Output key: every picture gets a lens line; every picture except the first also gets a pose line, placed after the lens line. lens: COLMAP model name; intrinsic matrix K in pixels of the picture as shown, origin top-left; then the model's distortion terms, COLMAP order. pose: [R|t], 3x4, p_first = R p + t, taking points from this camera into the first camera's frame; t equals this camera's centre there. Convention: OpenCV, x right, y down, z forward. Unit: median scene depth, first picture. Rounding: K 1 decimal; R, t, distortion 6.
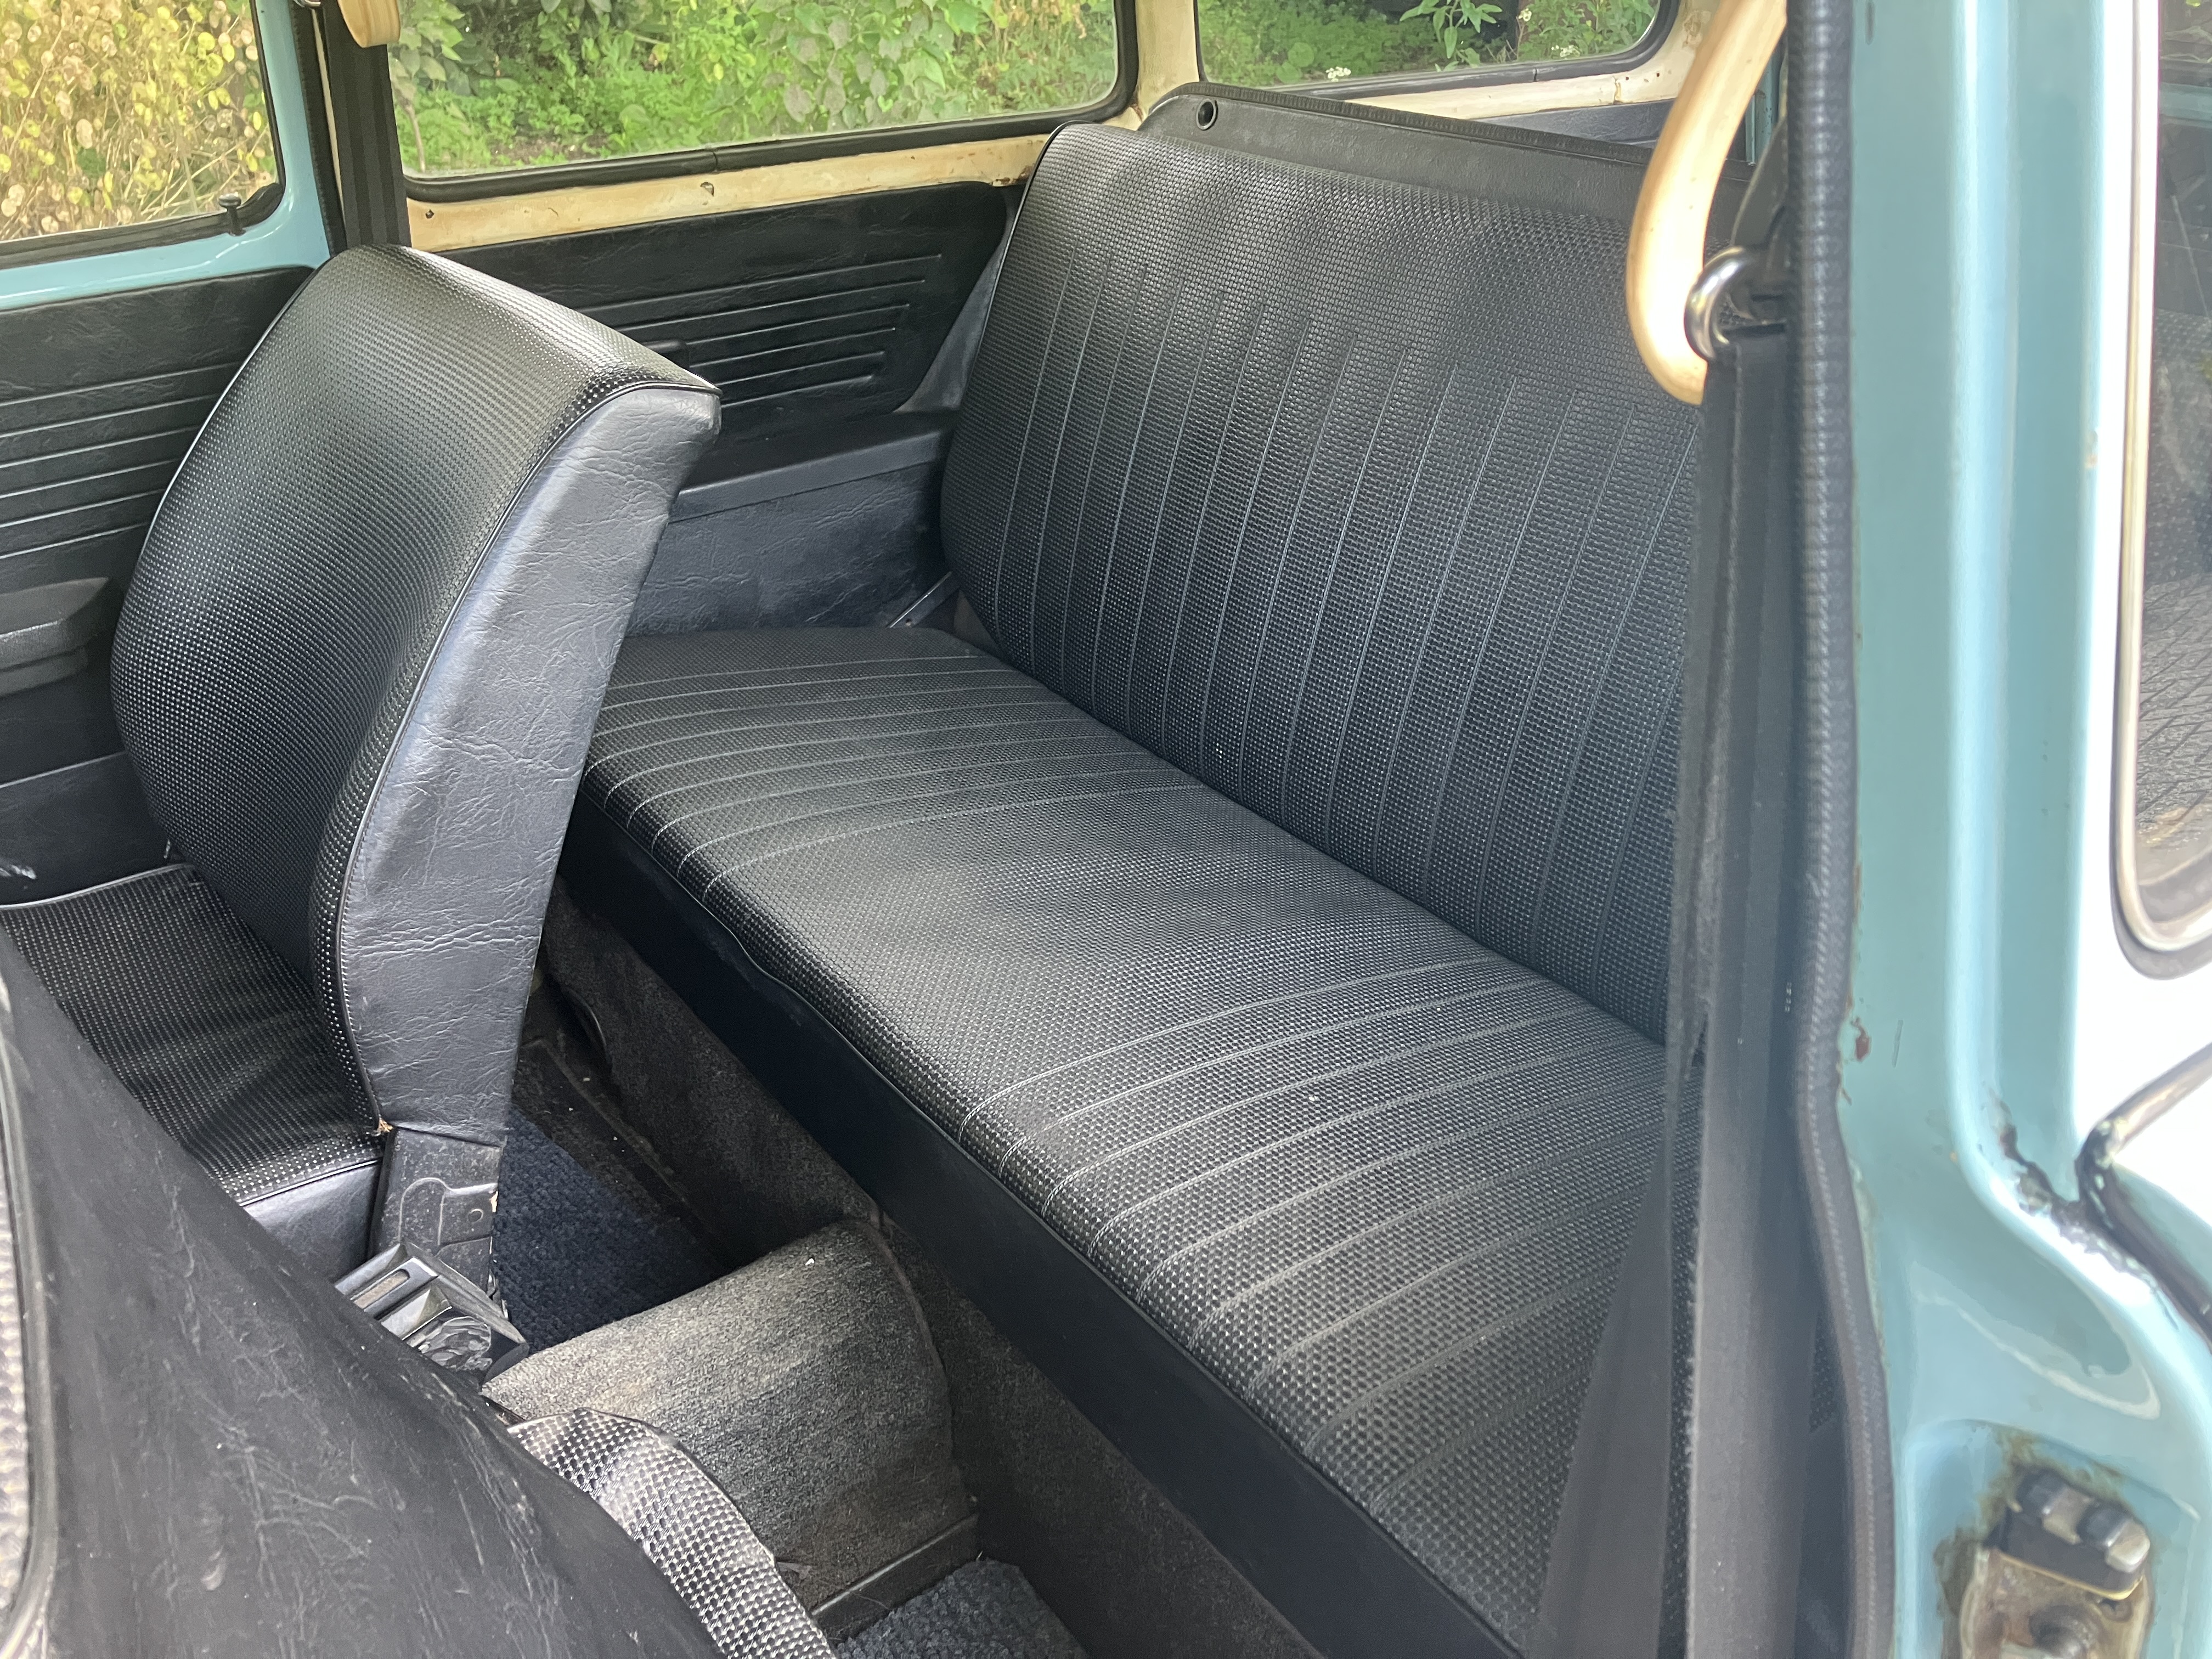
lens RADIAL K [[1803.2, 0, 1097.3], [0, 1803.2, 826.5], [0, 0, 1]] dist [0.032245, -0.018982]
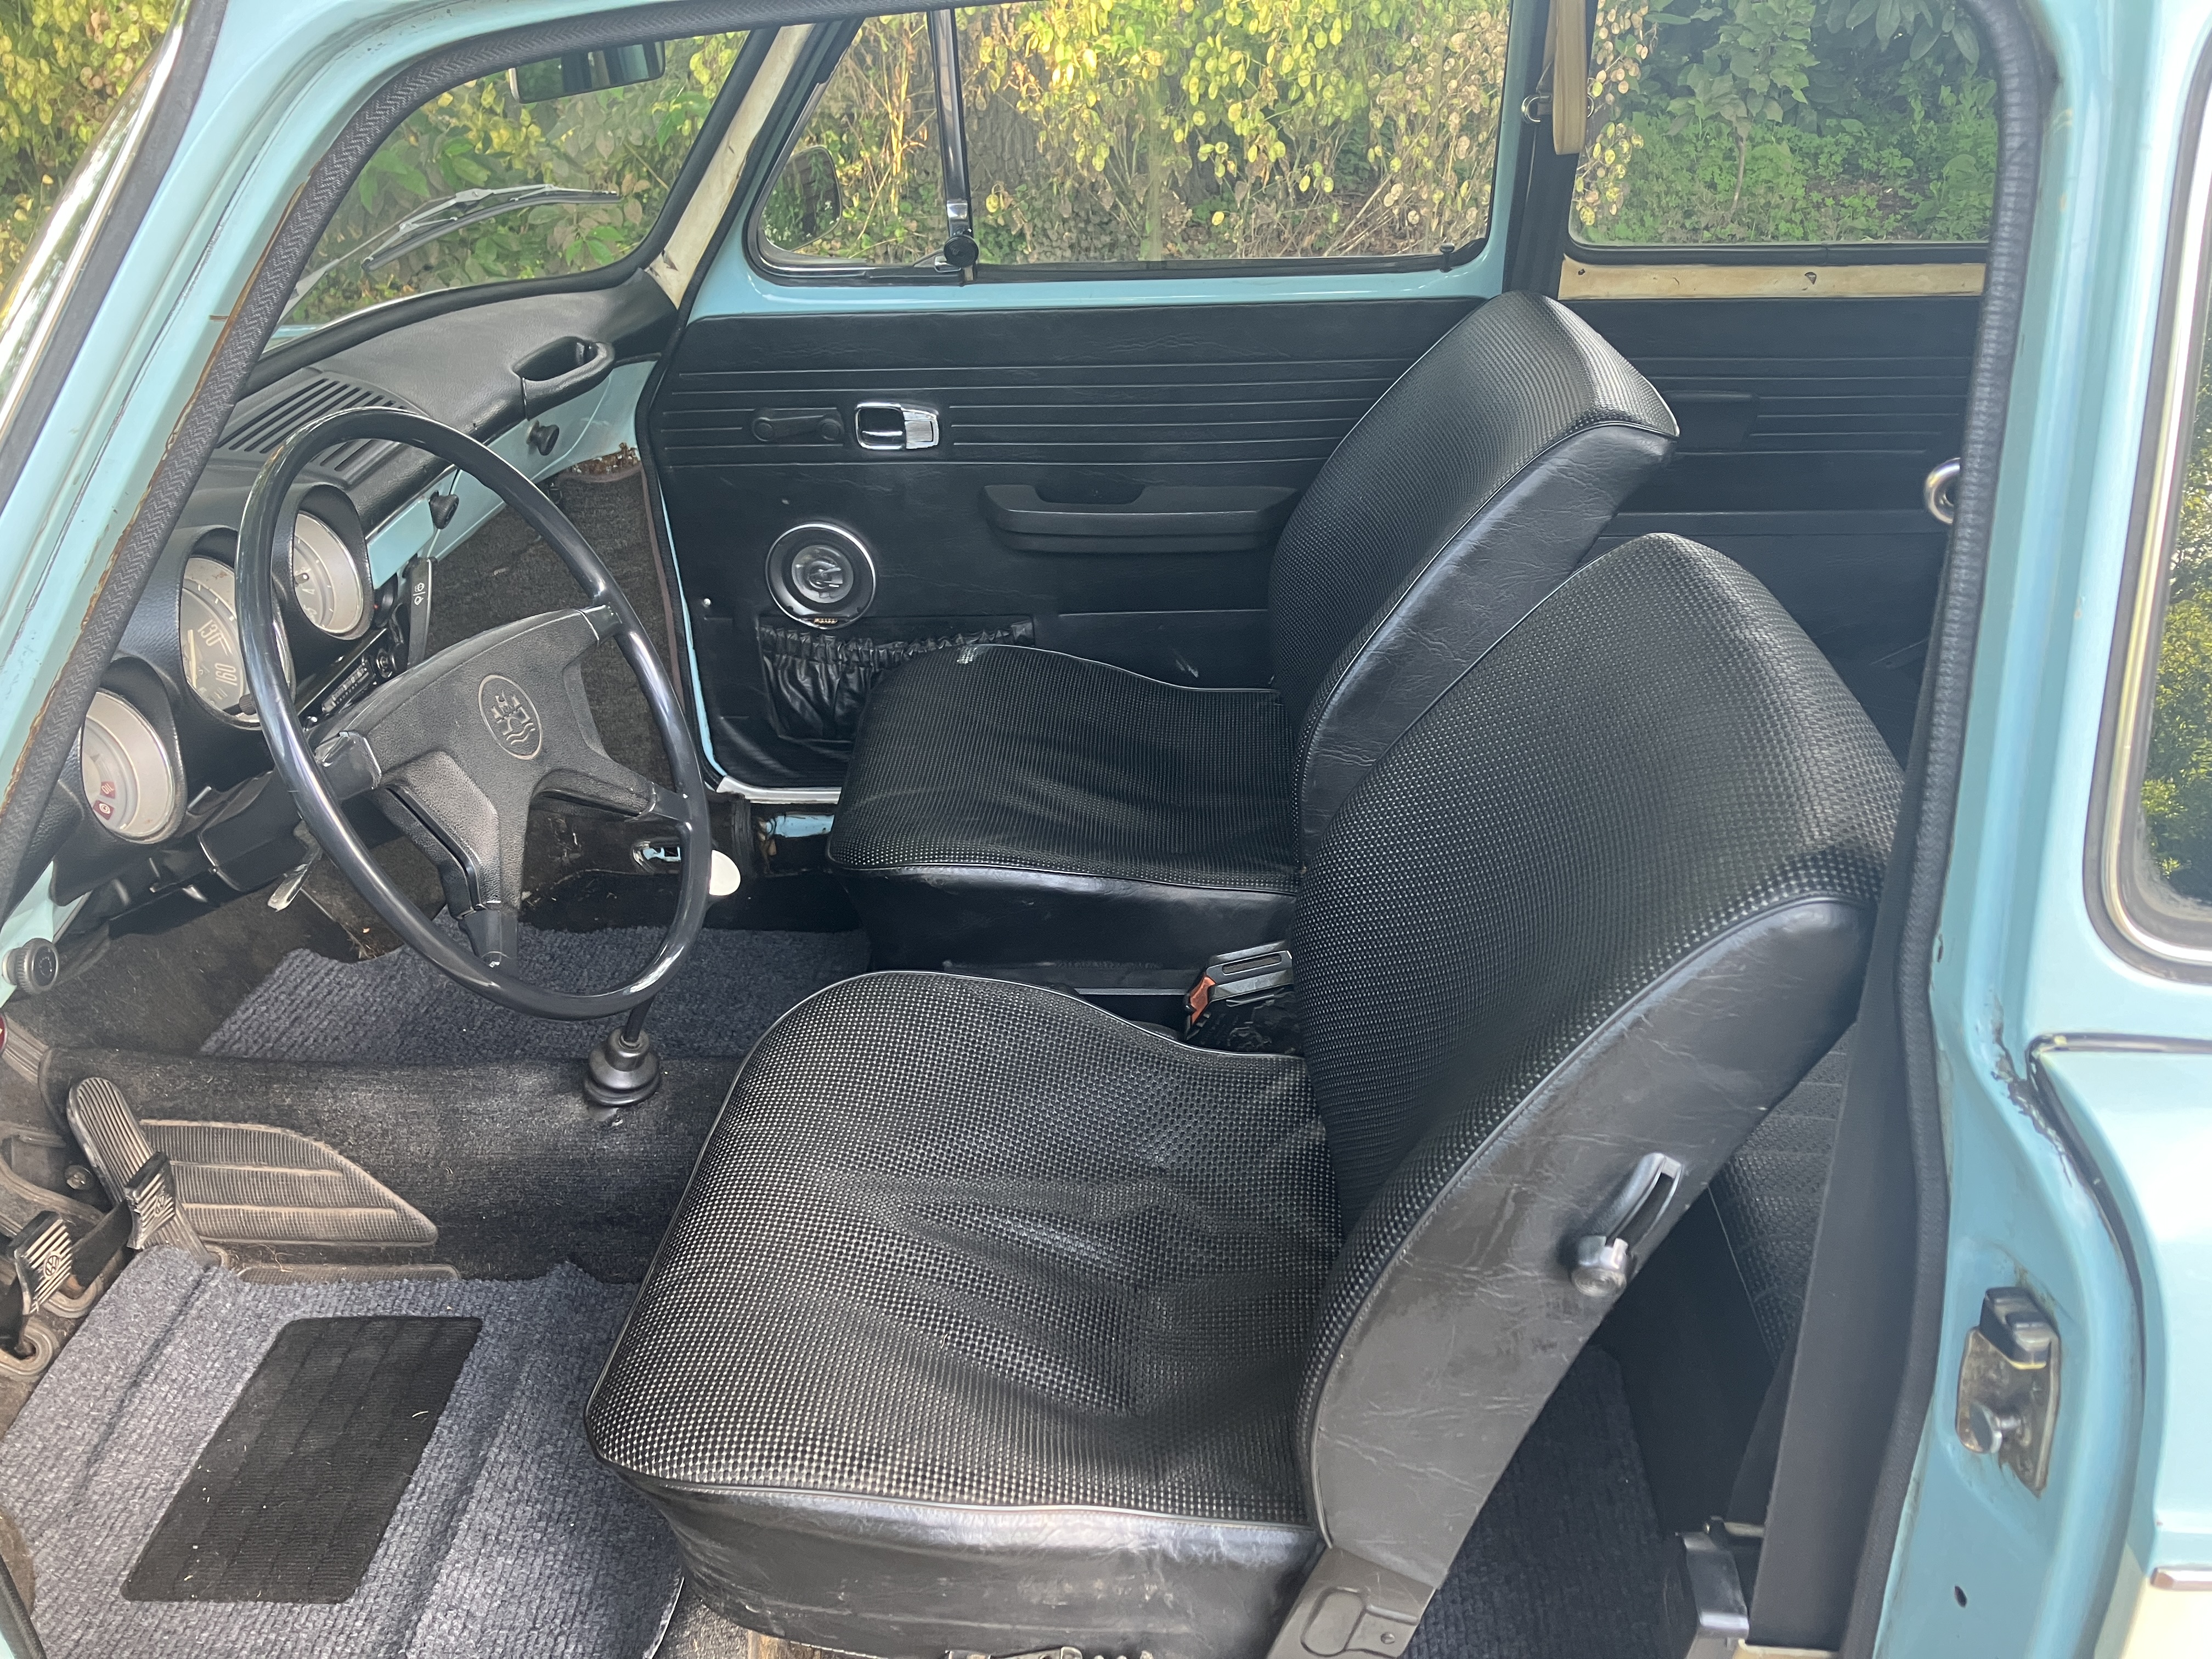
lens RADIAL K [[1803.2, 0, 1109.2], [0, 1803.2, 827.9], [0, 0, 1]] dist [0.032245, -0.018982]
pose [[0.766799, 0.301529, -0.566656, 0.251320], [-0.302492, 0.948374, 0.095316, 0.029287], [0.566143, 0.098320, 0.818422, -0.253526]]
